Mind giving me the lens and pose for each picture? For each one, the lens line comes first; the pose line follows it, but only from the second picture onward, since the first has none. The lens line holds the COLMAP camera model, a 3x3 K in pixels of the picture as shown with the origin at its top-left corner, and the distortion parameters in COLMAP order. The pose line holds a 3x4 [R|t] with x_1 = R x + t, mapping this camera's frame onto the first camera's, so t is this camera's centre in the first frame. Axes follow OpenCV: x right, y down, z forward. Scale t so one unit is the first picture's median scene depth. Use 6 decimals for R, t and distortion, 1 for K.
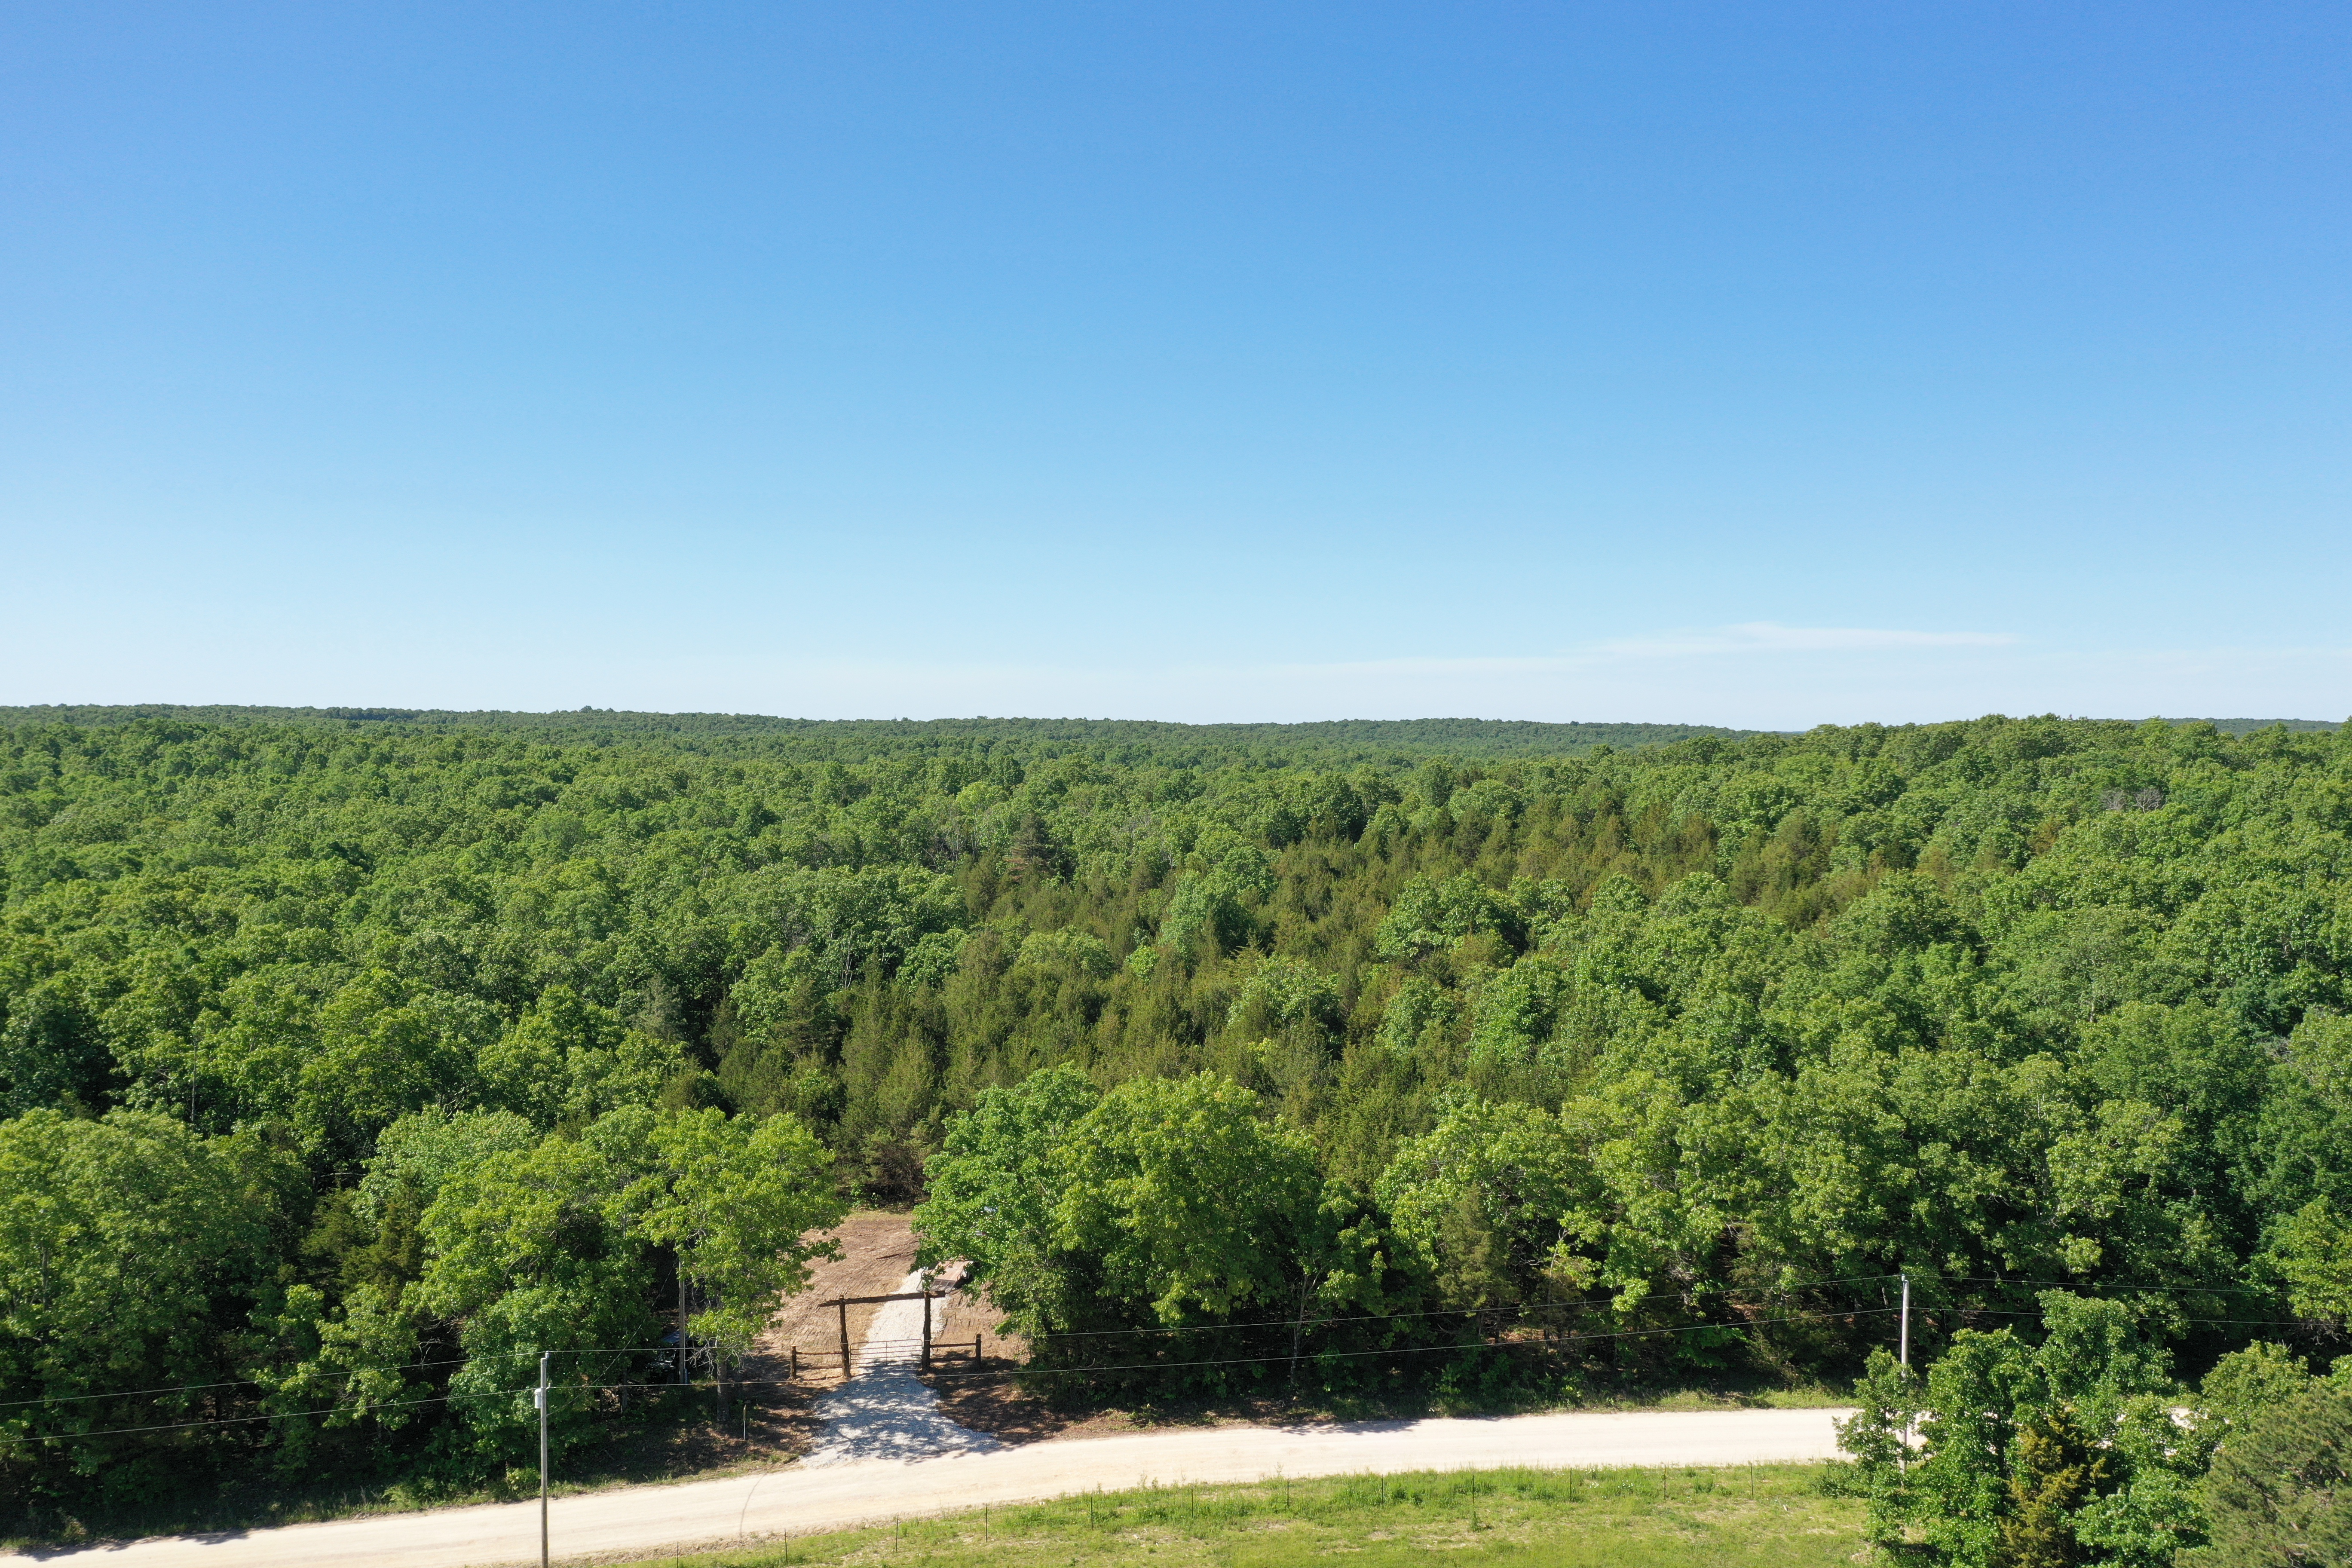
lens RADIAL K [[1869.8, 0, 1189.9], [0, 1869.8, 772.4], [0, 0, 1]] dist [0.014602, 0.001530]
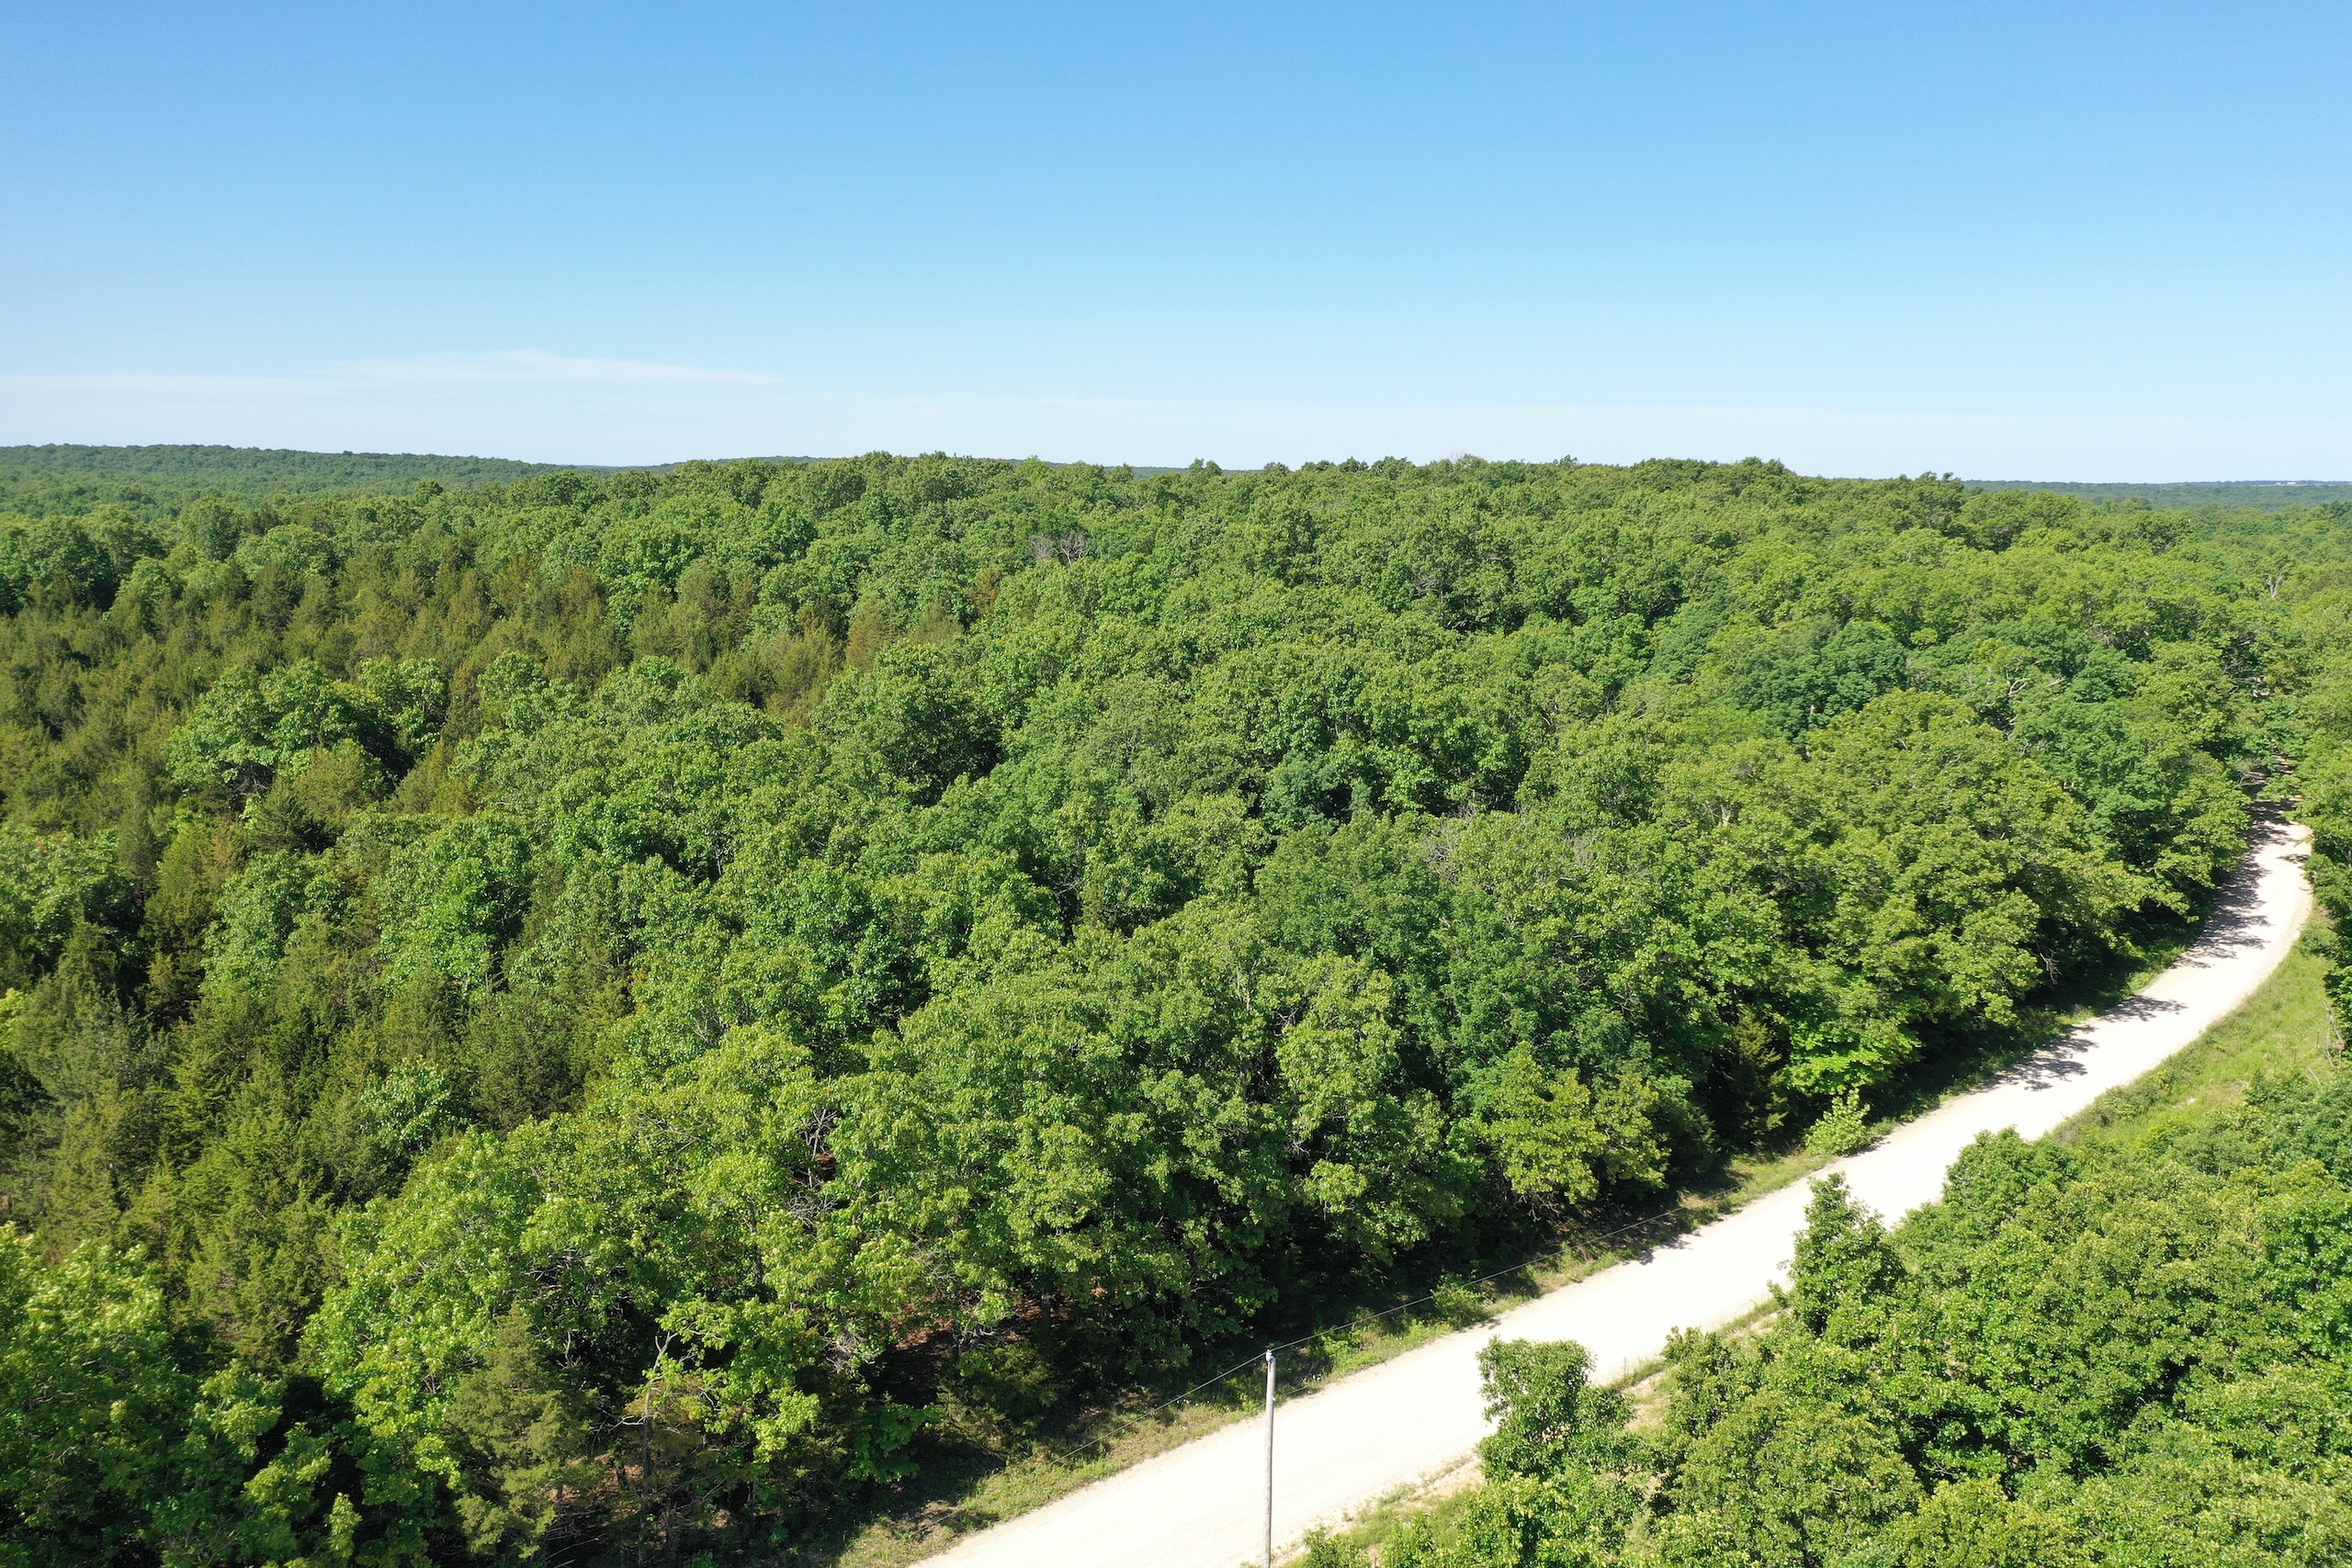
lens RADIAL K [[1869.6, 0, 1189.9], [0, 1869.6, 772.4], [0, 0, 1]] dist [0.014602, 0.001530]
pose [[0.812899, -0.084304, 0.576271, 0.003664], [0.002585, 0.989981, 0.141180, -0.004949], [-0.582400, -0.113276, 0.804972, 0.174741]]
